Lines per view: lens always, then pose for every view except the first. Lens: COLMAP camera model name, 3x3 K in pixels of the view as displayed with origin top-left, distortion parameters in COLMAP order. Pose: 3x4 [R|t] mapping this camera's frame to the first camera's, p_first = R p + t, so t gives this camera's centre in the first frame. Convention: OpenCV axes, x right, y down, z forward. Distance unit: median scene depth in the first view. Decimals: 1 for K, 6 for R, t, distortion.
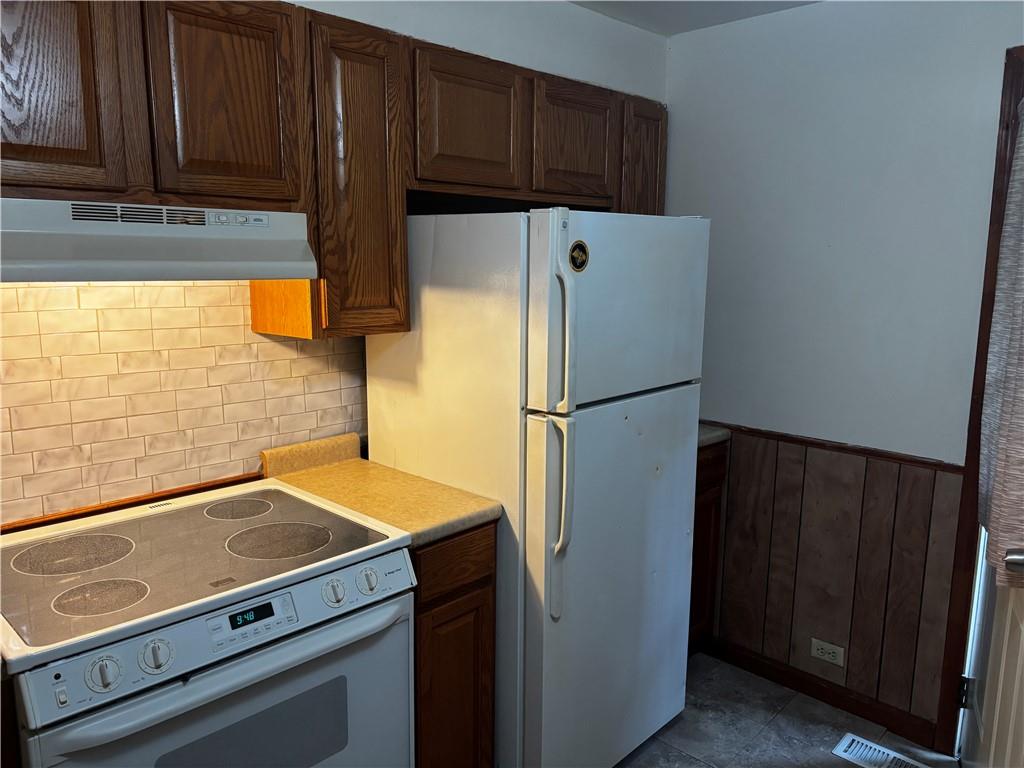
lens RADIAL K [[772.4, 0, 515.4], [0, 772.4, 384.7], [0, 0, 1]] dist [0.031800, -0.039548]
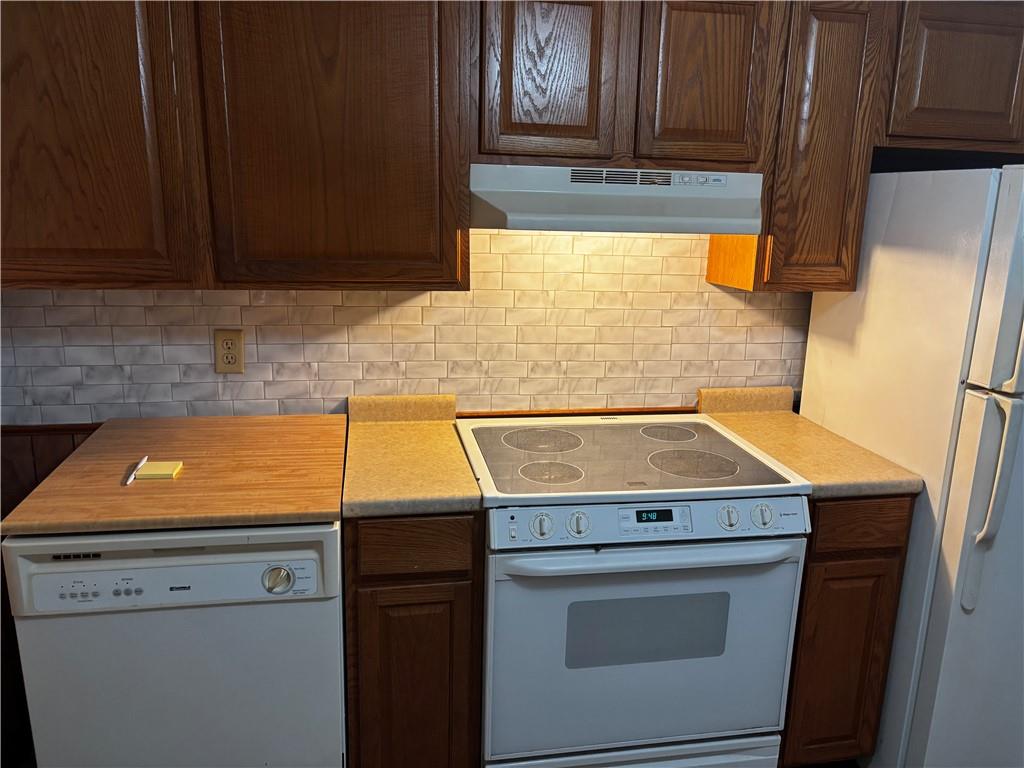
lens RADIAL K [[772.4, 0, 511.7], [0, 772.4, 384.0], [0, 0, 1]] dist [0.031800, -0.039548]
pose [[0.806165, 0.143882, -0.573931, 0.108877], [-0.114620, 0.989585, 0.087087, 0.013810], [0.580483, -0.004423, 0.814260, -0.078222]]
